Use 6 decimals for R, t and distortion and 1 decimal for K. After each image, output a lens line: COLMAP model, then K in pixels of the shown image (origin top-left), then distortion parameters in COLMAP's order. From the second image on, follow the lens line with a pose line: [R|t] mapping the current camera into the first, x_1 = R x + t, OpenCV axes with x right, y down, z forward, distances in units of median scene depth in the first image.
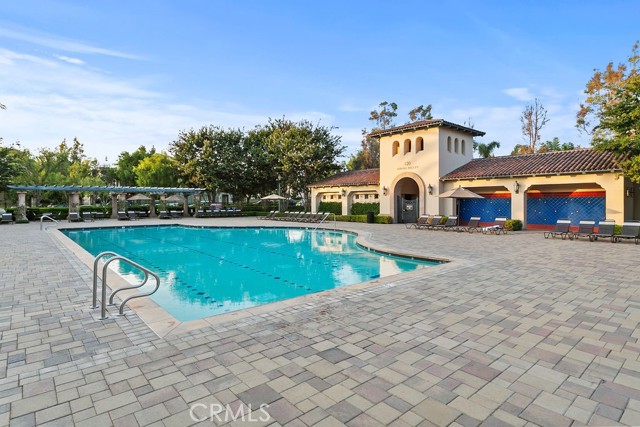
lens RADIAL K [[345.0, 0, 320.0], [0, 345.0, 213.5], [0, 0, 1]] dist [-0.000325, 0.000084]
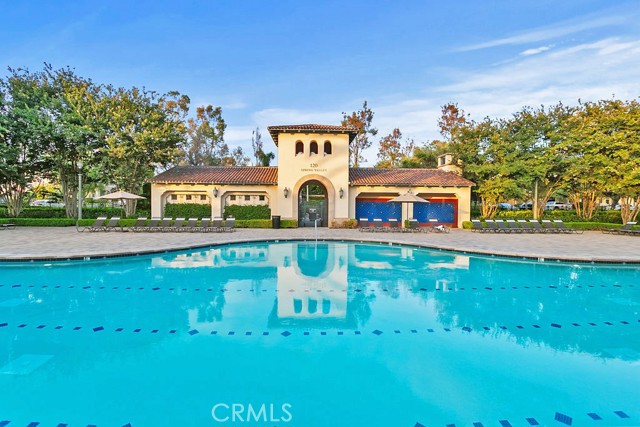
lens RADIAL K [[310.1, 0, 320.0], [0, 310.1, 213.5], [0, 0, 1]] dist [0.013788, 0.000076]
pose [[0.637930, -0.012764, 0.769989, -0.390155], [0.015517, 0.999873, 0.003718, -0.011447], [-0.769938, 0.009576, 0.638047, 0.407030]]
